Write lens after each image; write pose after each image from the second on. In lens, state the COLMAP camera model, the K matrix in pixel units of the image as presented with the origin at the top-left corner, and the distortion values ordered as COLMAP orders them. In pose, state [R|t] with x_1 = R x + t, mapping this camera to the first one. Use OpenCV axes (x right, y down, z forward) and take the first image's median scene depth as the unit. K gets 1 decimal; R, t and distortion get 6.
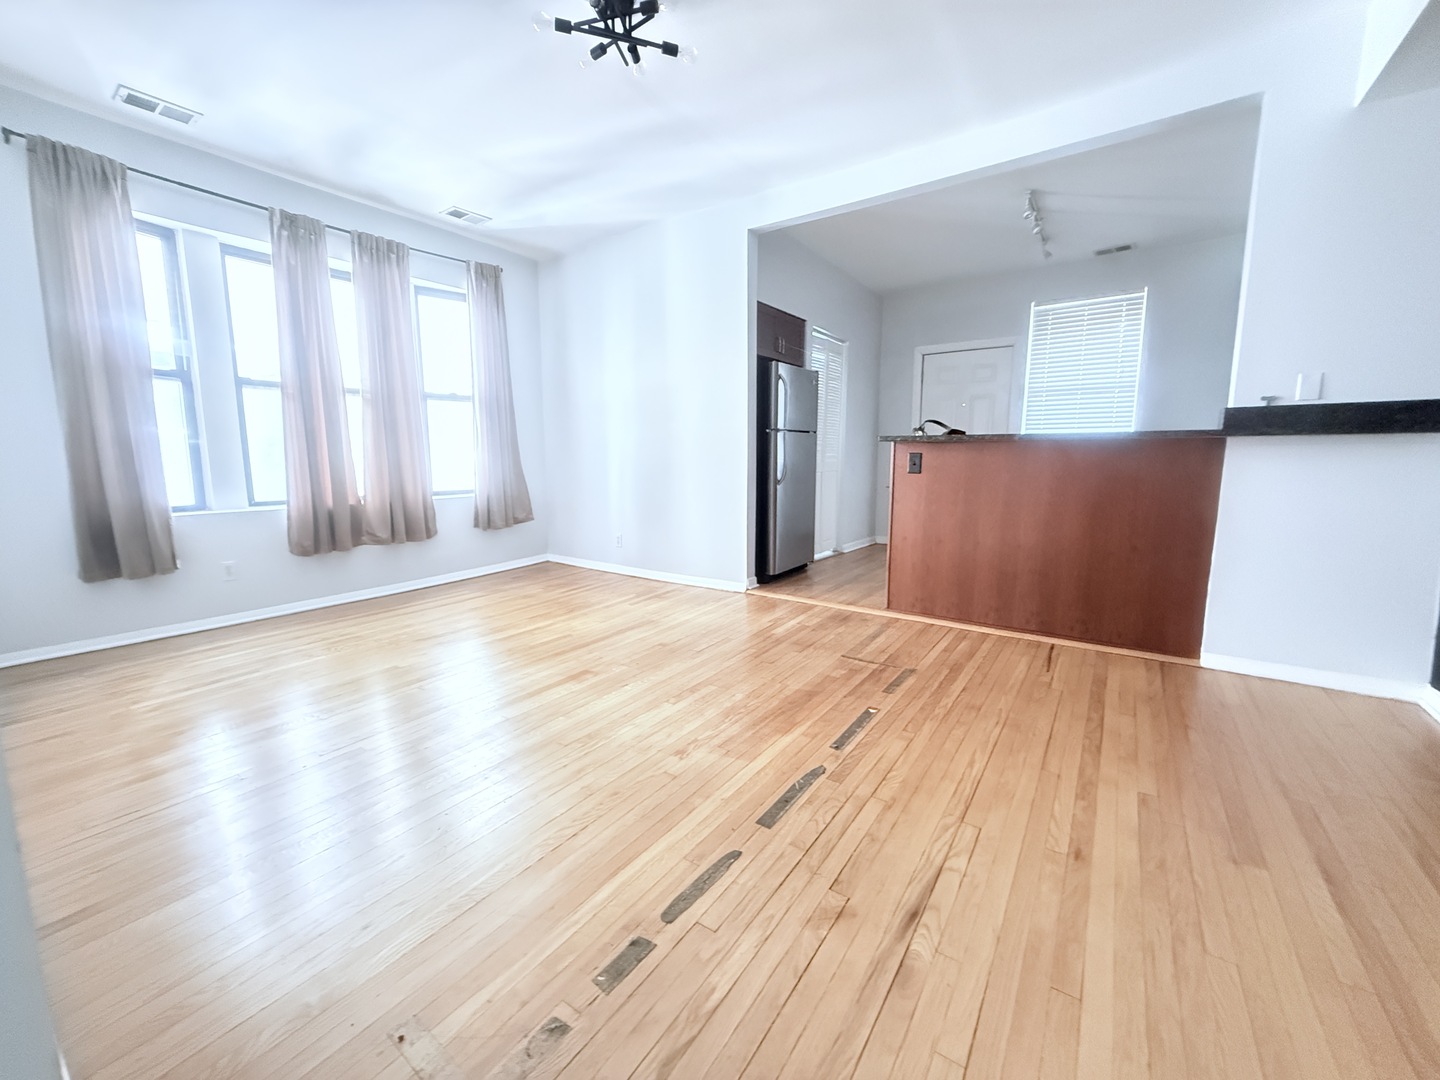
lens RADIAL K [[574.1, 0, 713.9], [0, 574.1, 532.8], [0, 0, 1]] dist [-0.001506, 0.000510]
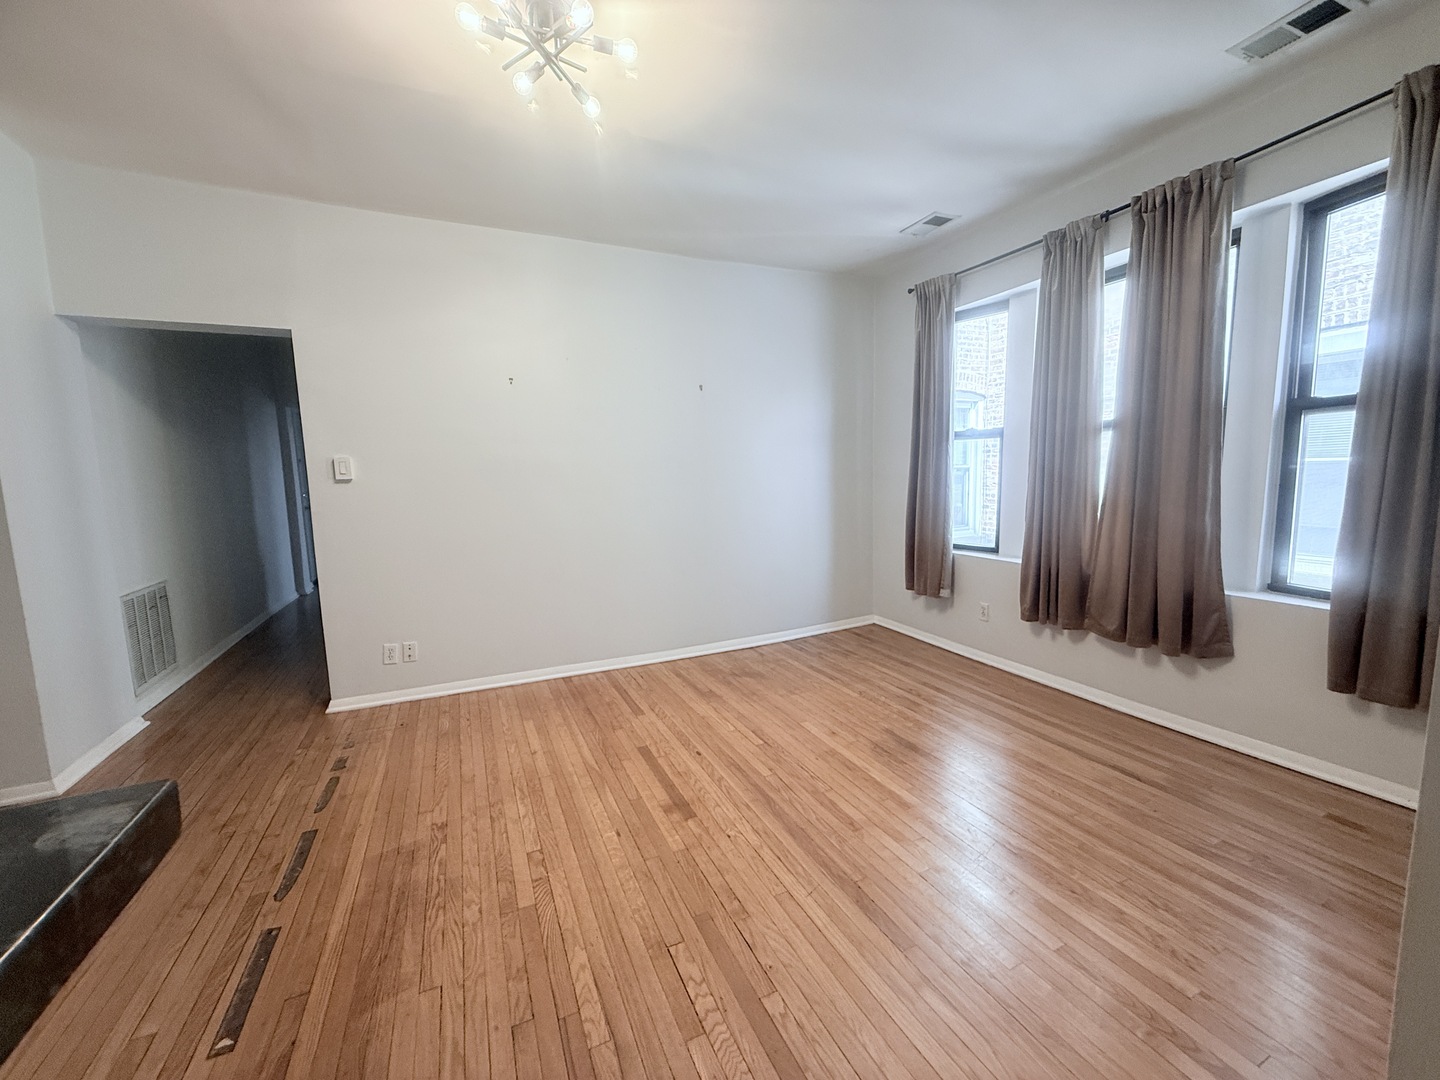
lens RADIAL K [[574.1, 0, 719.6], [0, 574.1, 537.4], [0, 0, 1]] dist [-0.001506, 0.000510]
pose [[-0.504666, 0.112079, -0.856008, 0.416298], [-0.094032, 0.978502, 0.183554, -0.300055], [0.858178, 0.173126, -0.483278, 1.459933]]
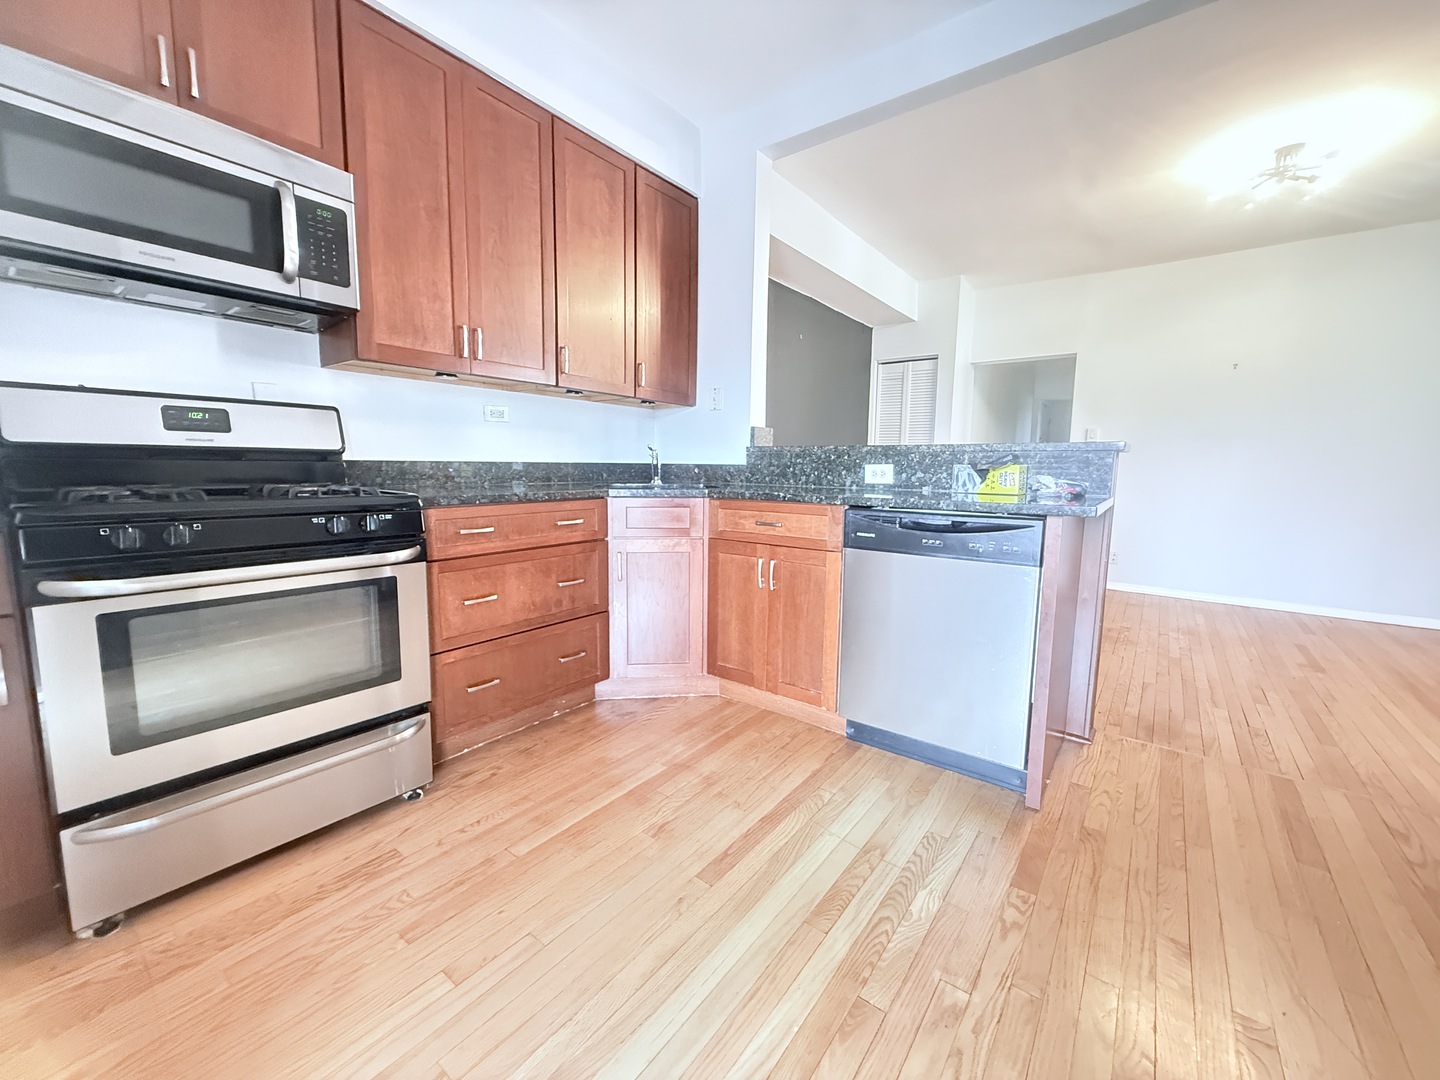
lens RADIAL K [[574.1, 0, 716.0], [0, 574.1, 537.0], [0, 0, 1]] dist [-0.001506, 0.000510]
pose [[-0.998776, -0.014379, 0.047326, 0.955328], [-0.001713, 0.966292, 0.257444, -0.310043], [-0.049433, 0.257047, -0.965134, 2.217940]]
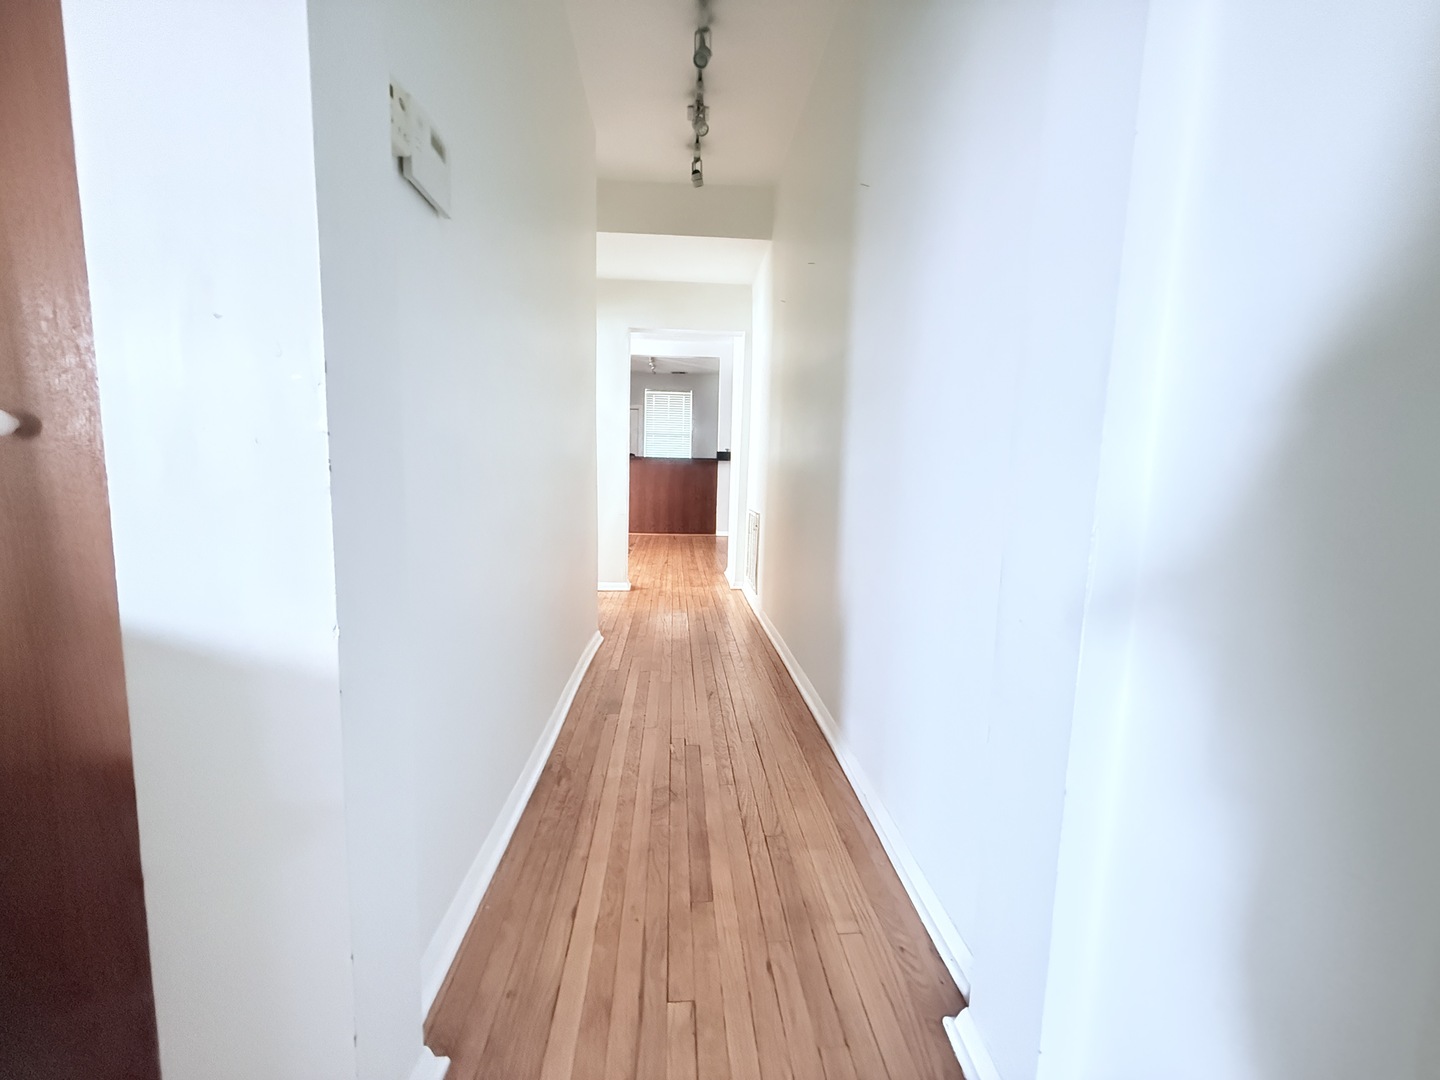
lens RADIAL K [[574.1, 0, 717.7], [0, 574.1, 540.6], [0, 0, 1]] dist [-0.001506, 0.000510]
pose [[0.769261, -0.060460, 0.636068, -1.176688], [0.060220, 0.997942, 0.022027, 0.207287], [-0.636091, 0.021360, 0.771318, -1.468041]]
